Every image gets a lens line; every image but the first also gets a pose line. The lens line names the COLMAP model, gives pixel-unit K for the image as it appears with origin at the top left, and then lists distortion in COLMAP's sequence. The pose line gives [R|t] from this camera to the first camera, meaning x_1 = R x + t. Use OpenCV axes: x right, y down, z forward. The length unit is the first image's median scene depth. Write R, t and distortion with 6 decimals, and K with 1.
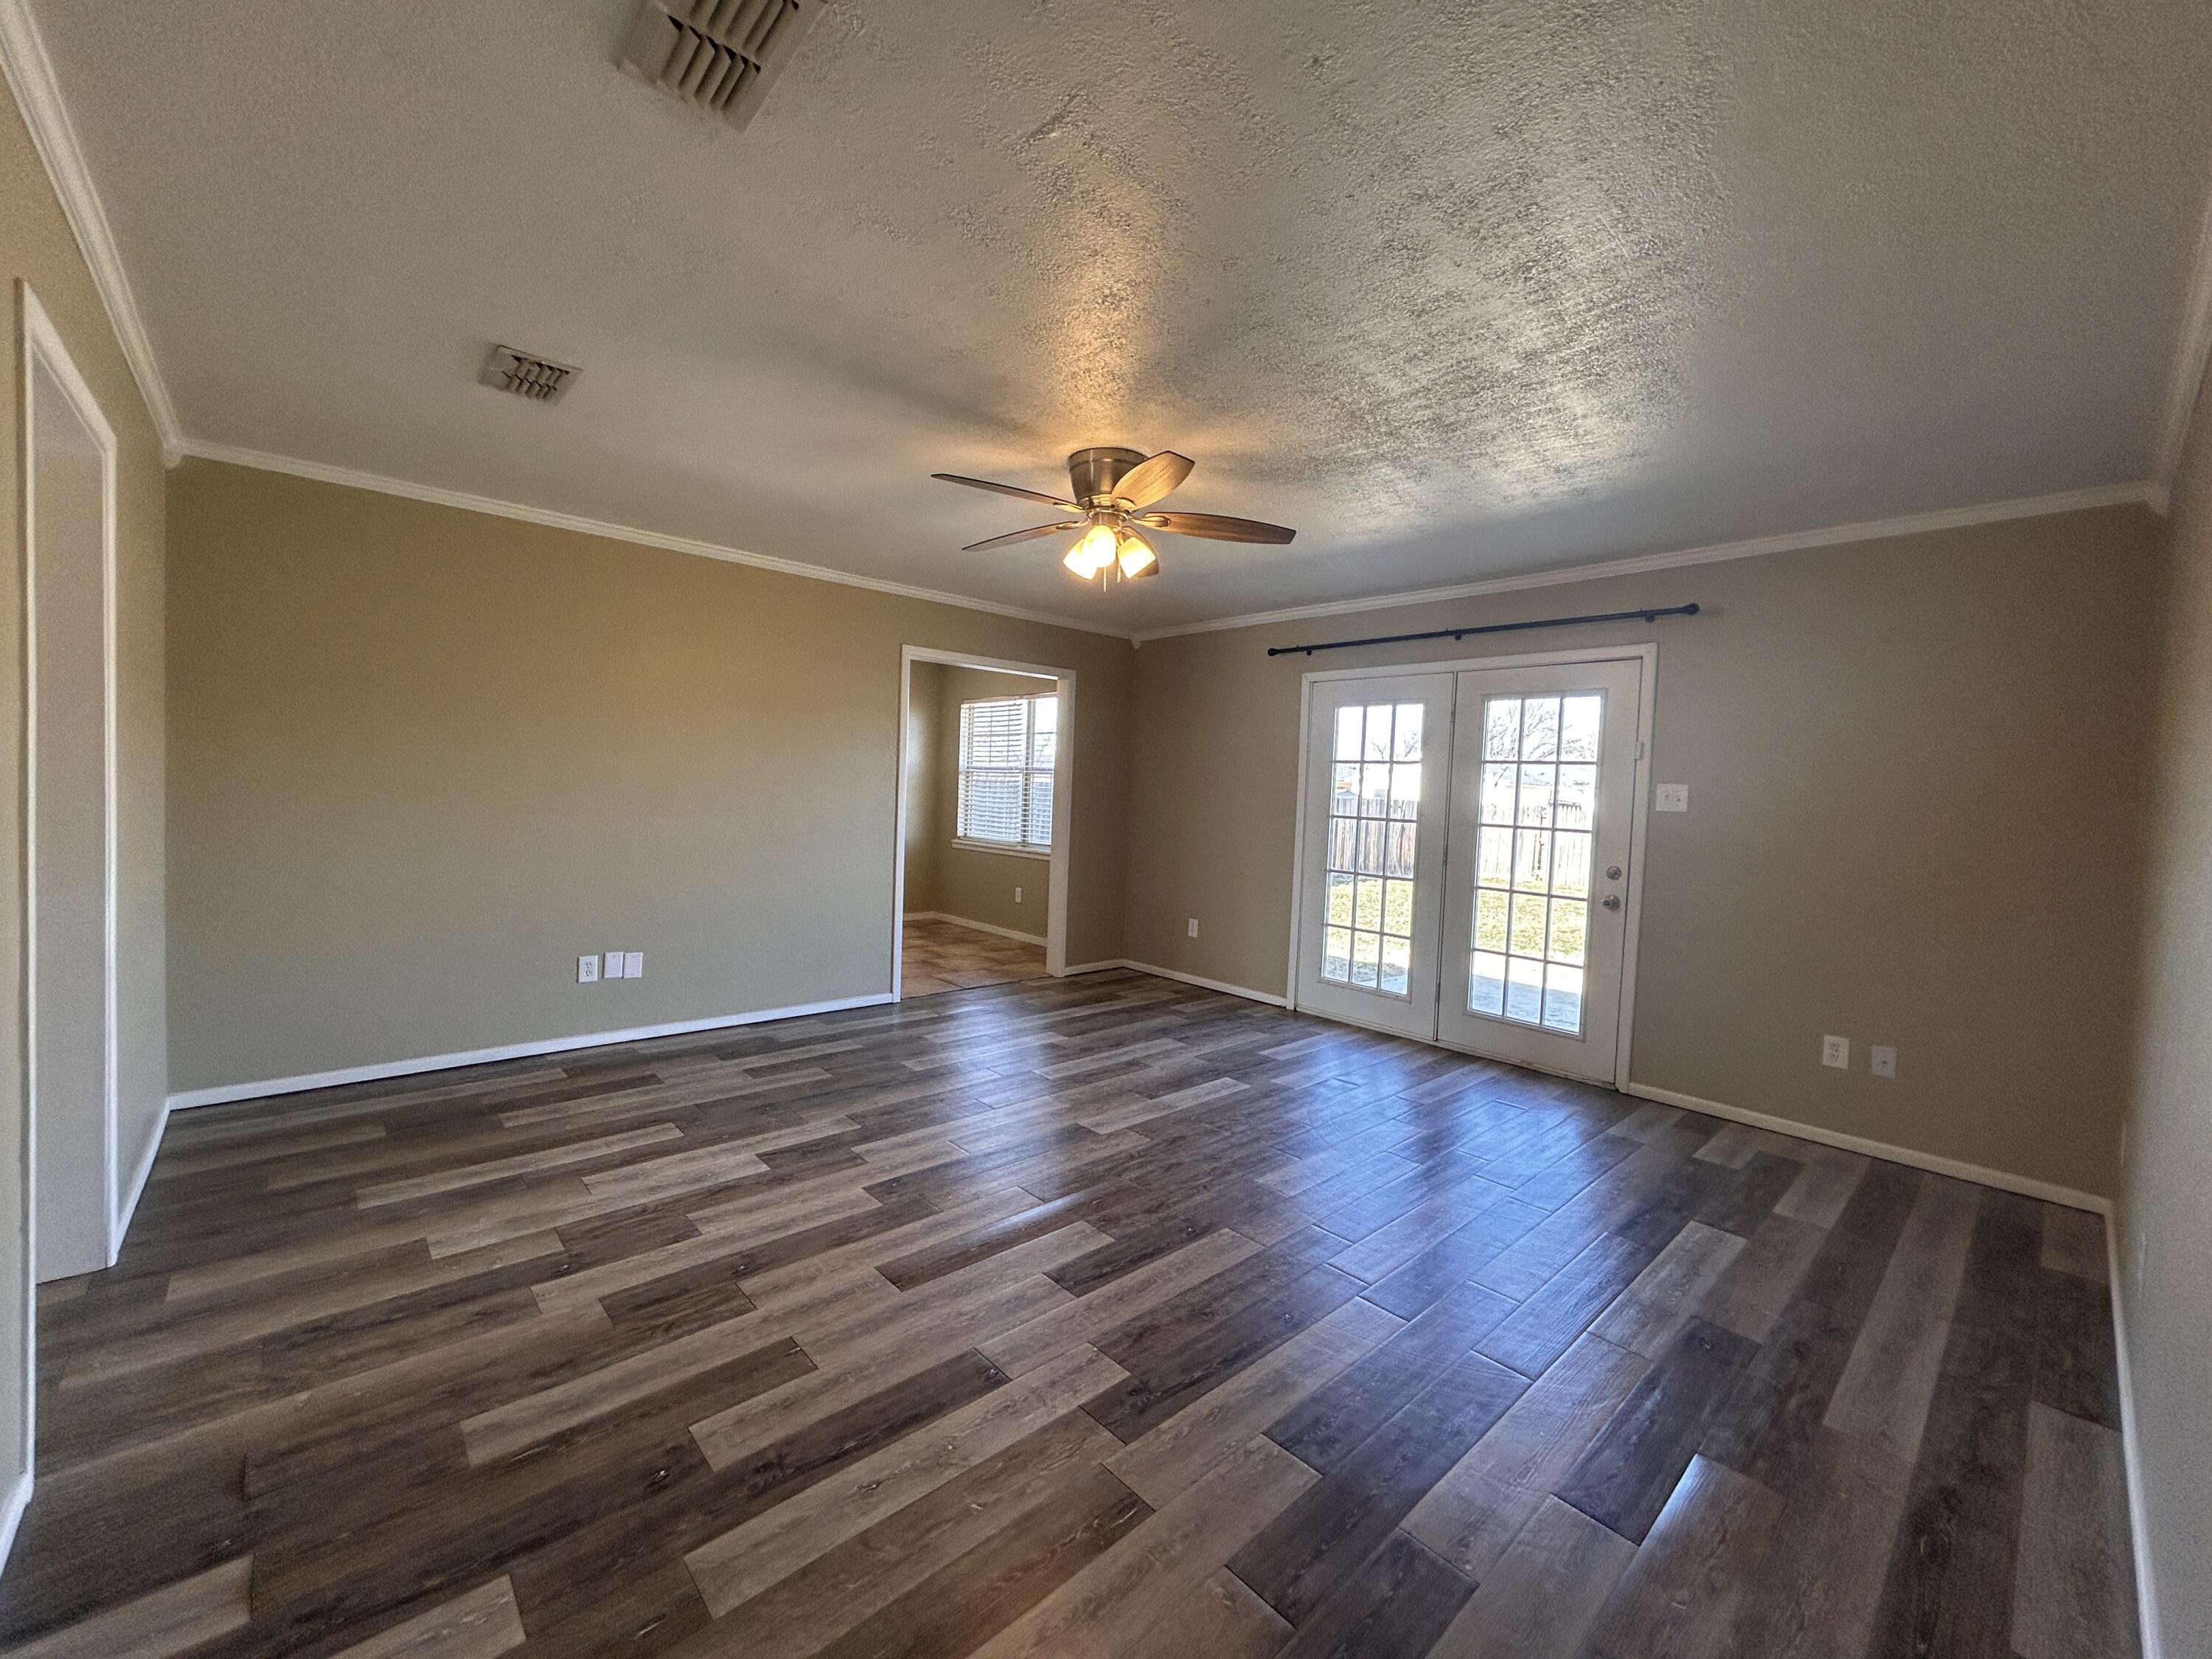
lens RADIAL K [[888.9, 0, 1100.8], [0, 888.9, 827.5], [0, 0, 1]] dist [-0.000063, 0.000051]
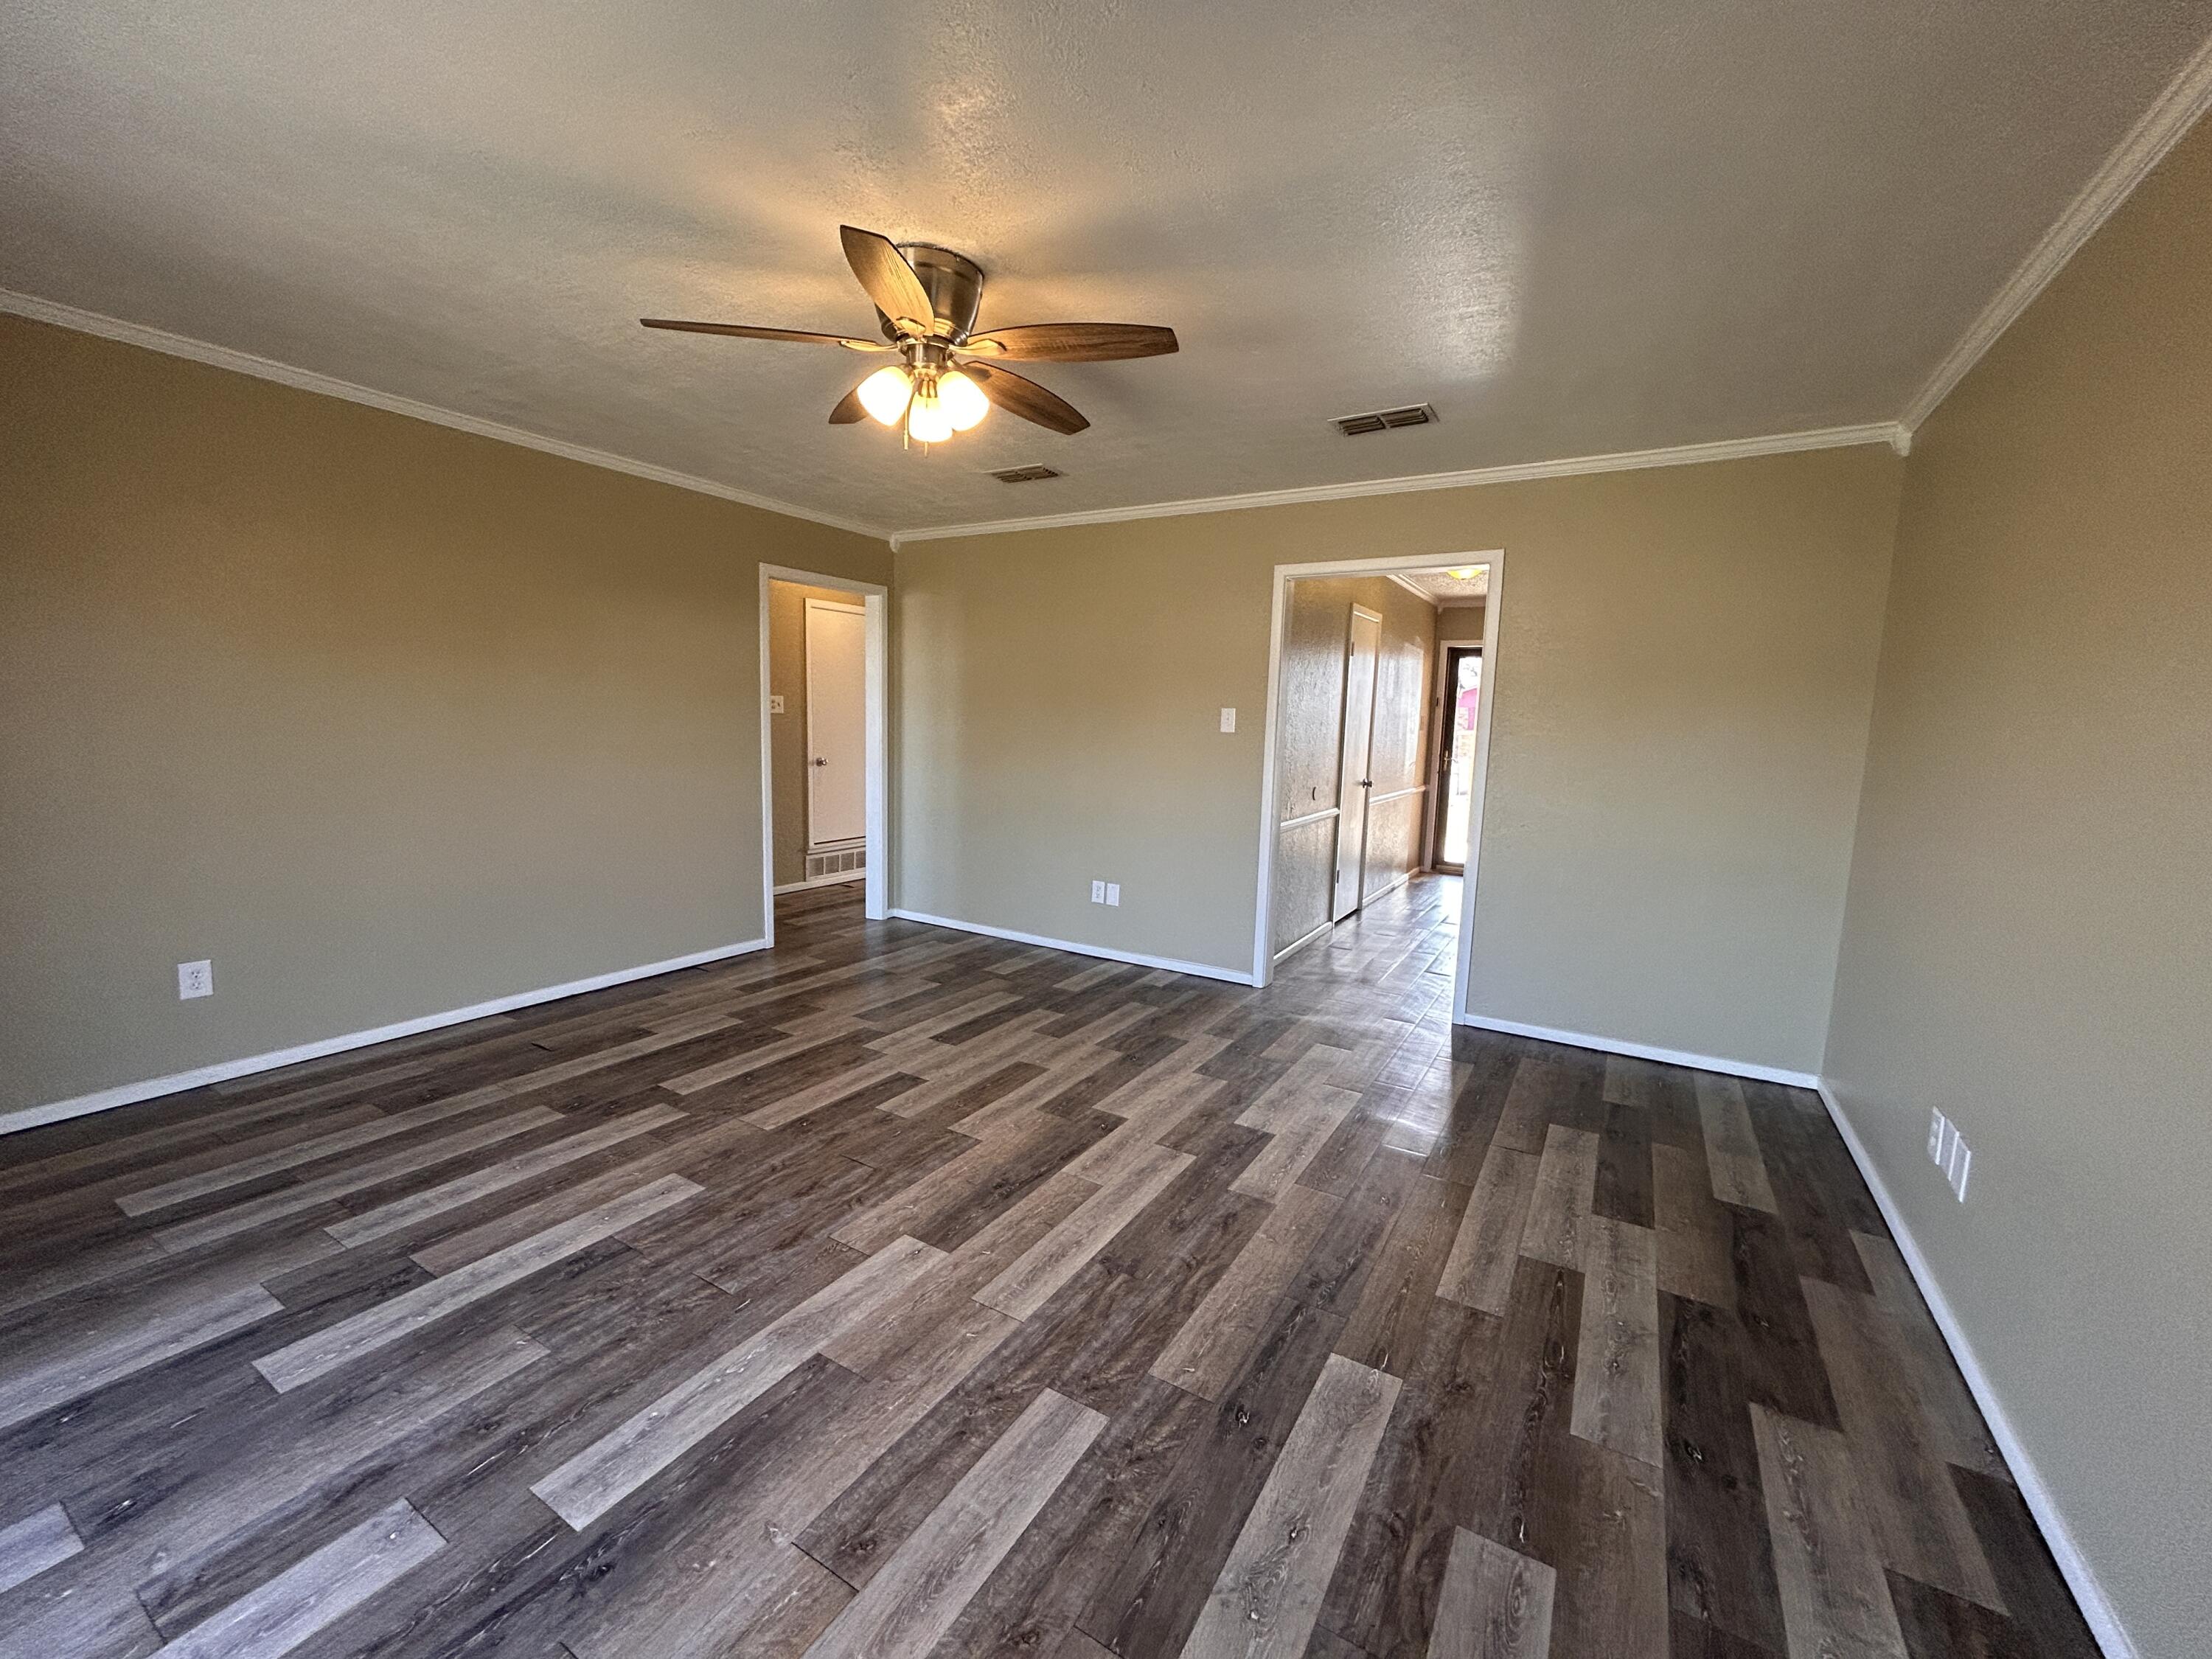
lens RADIAL K [[892.9, 0, 1101.7], [0, 892.9, 822.9], [0, 0, 1]] dist [-0.001053, -0.000088]
pose [[-0.955186, -0.031389, -0.294336, 0.083950], [-0.078139, 0.985829, 0.148446, -0.093862], [0.285505, 0.164793, -0.944103, 1.999460]]
